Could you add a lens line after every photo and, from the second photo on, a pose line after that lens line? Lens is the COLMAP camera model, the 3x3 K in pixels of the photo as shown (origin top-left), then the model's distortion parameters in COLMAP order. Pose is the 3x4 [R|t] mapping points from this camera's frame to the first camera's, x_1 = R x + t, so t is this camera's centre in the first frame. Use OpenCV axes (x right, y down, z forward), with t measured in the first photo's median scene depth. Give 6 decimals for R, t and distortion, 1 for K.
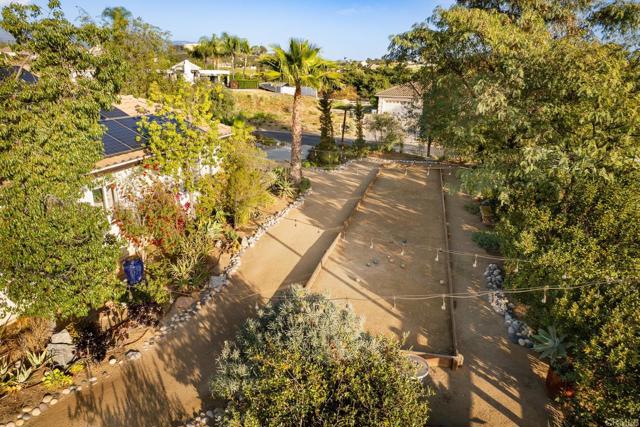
lens RADIAL K [[411.3, 0, 321.1], [0, 411.3, 216.8], [0, 0, 1]] dist [-0.055930, 0.036771]
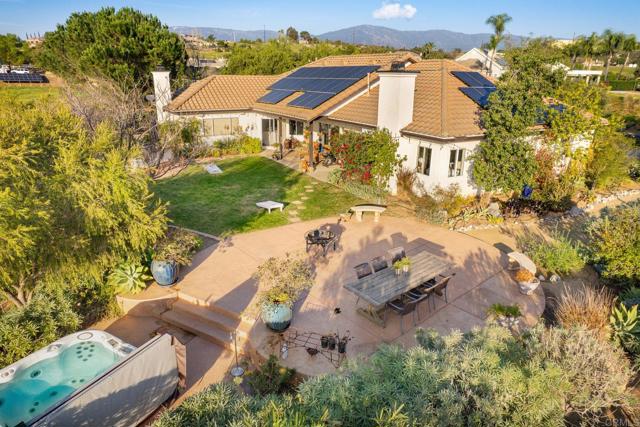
lens RADIAL K [[411.3, 0, 320.6], [0, 411.3, 215.9], [0, 0, 1]] dist [-0.055930, 0.036771]
pose [[0.707645, 0.216430, -0.672605, 0.012225], [-0.217196, 0.972472, 0.084410, 0.031698], [0.672358, 0.086354, 0.735172, -0.096890]]
